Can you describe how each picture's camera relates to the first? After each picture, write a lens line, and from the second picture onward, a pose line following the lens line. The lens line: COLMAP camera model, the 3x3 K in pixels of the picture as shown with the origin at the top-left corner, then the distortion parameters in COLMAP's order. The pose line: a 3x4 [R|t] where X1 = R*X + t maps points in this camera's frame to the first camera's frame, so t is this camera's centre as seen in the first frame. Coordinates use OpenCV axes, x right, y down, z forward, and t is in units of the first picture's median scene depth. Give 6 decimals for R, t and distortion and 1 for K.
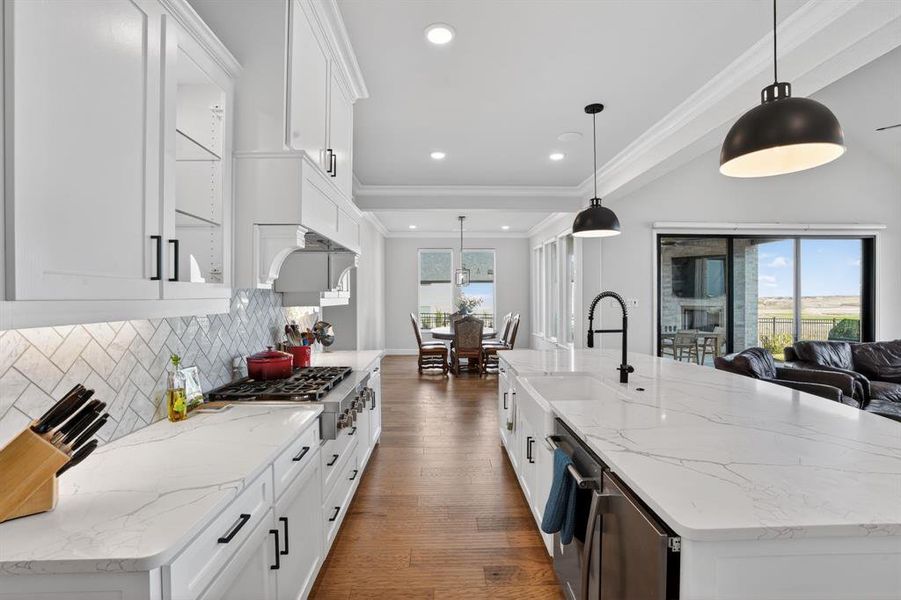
lens RADIAL K [[414.0, 0, 450.2], [0, 414.0, 304.9], [0, 0, 1]] dist [-0.064031, 0.024782]
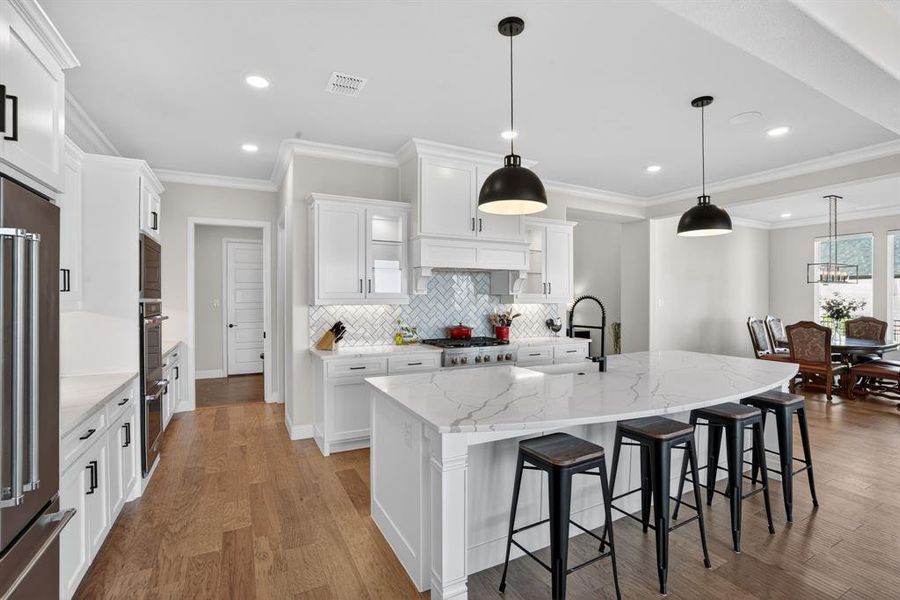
lens RADIAL K [[413.5, 0, 449.7], [0, 413.5, 304.9], [0, 0, 1]] dist [-0.064031, 0.024782]
pose [[0.443037, 0.018641, -0.896309, 0.959793], [-0.018365, 0.999763, 0.011715, -0.006176], [0.896315, 0.011271, 0.443274, 0.058664]]
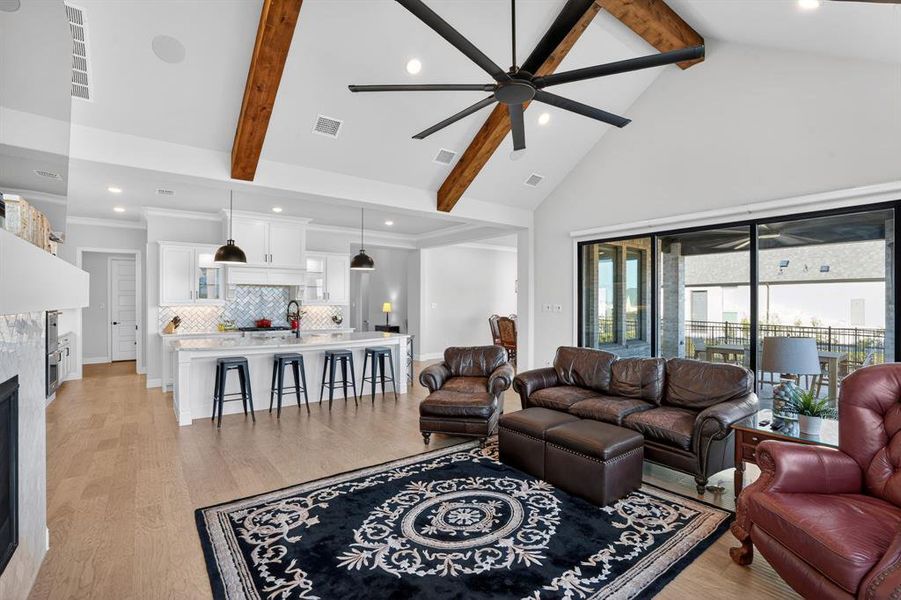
lens RADIAL K [[414.0, 0, 450.2], [0, 414.0, 304.9], [0, 0, 1]] dist [-0.064031, 0.024782]
pose [[0.590262, 0.008000, -0.807172, 2.181023], [-0.016692, 0.999858, -0.002297, -0.010982], [0.807039, 0.014829, 0.590311, 0.217634]]
